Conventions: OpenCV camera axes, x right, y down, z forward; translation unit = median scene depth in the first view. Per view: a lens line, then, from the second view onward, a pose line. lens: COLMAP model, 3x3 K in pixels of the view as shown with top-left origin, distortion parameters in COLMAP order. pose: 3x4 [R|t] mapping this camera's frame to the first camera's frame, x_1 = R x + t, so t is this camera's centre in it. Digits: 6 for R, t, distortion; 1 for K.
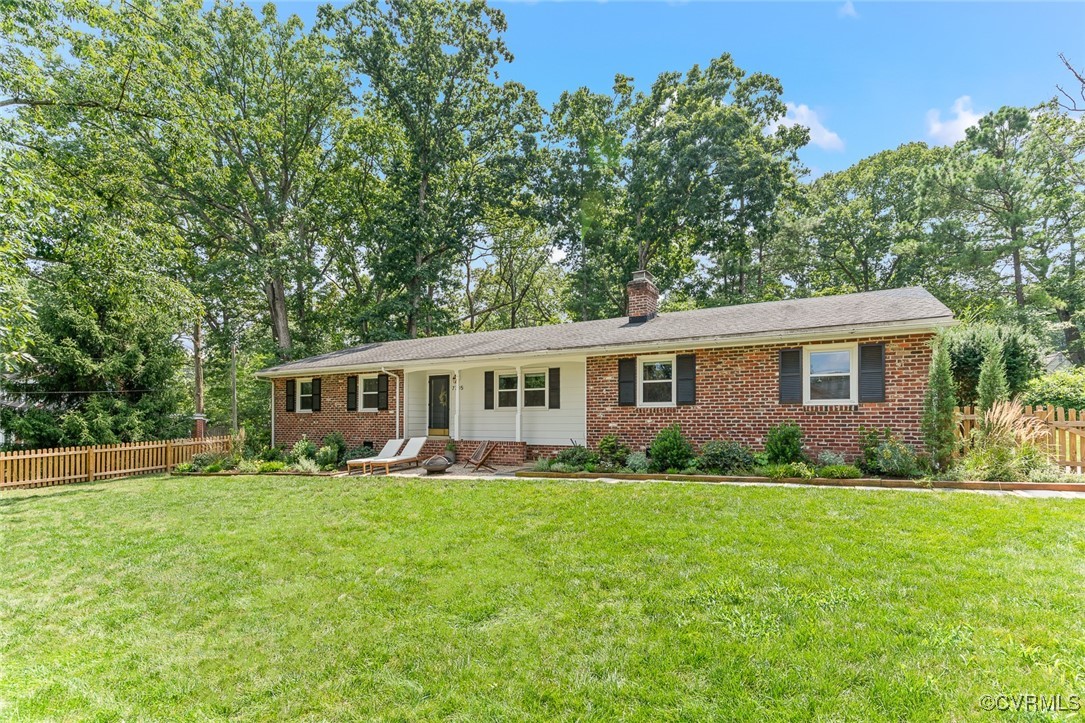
lens RADIAL K [[540.9, 0, 546.7], [0, 540.9, 406.1], [0, 0, 1]] dist [0.009050, 0.000084]
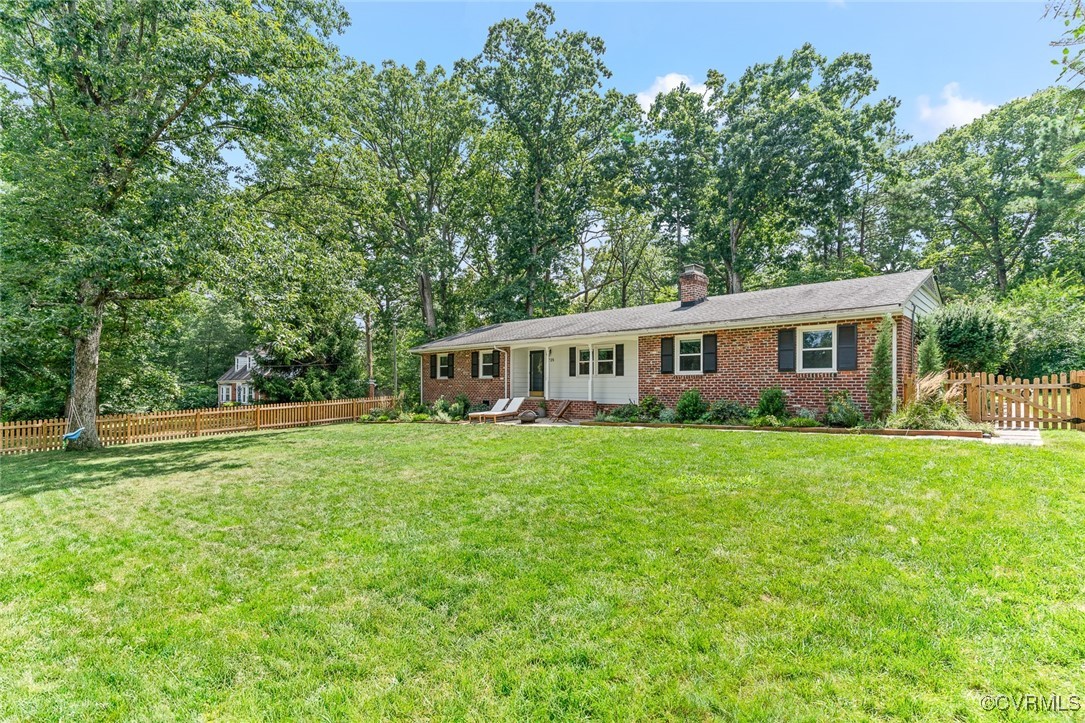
lens RADIAL K [[521.6, 0, 542.5], [0, 521.6, 361.5], [0, 0, 1]] dist [0.000430, 0.000230]
pose [[0.970451, -0.010275, -0.241079, 0.070218], [0.005646, 0.999786, -0.019881, -0.002845], [0.241232, 0.017932, 0.970302, -0.131496]]
